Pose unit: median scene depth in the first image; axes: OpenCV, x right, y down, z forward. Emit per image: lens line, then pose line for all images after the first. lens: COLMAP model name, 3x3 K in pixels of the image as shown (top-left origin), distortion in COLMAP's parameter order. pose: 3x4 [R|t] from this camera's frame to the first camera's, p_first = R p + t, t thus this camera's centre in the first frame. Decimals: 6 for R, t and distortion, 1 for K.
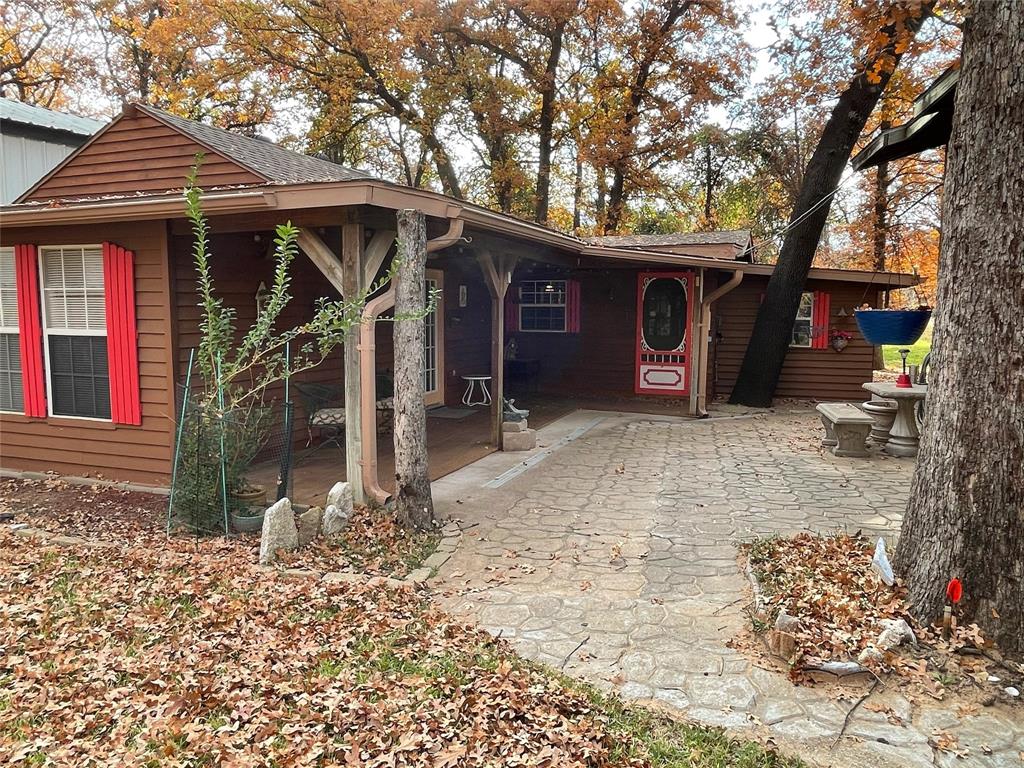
lens RADIAL K [[754.8, 0, 512.0], [0, 754.8, 384.0], [0, 0, 1]] dist [-0.005476, -0.000730]
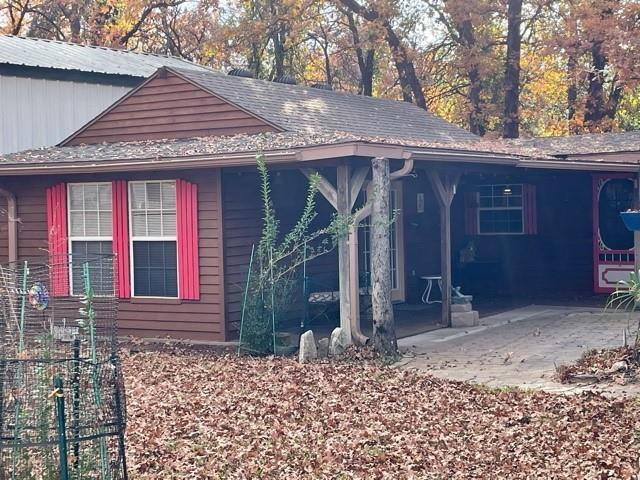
lens RADIAL K [[1133.2, 0, 320.0], [0, 1133.2, 240.0], [0, 0, 1]] dist [0.162850, 0.041150]
pose [[0.985871, -0.022393, -0.166003, 0.116686], [0.010238, 0.997227, -0.073714, 0.105138], [0.167194, 0.070973, 0.983366, -1.178548]]
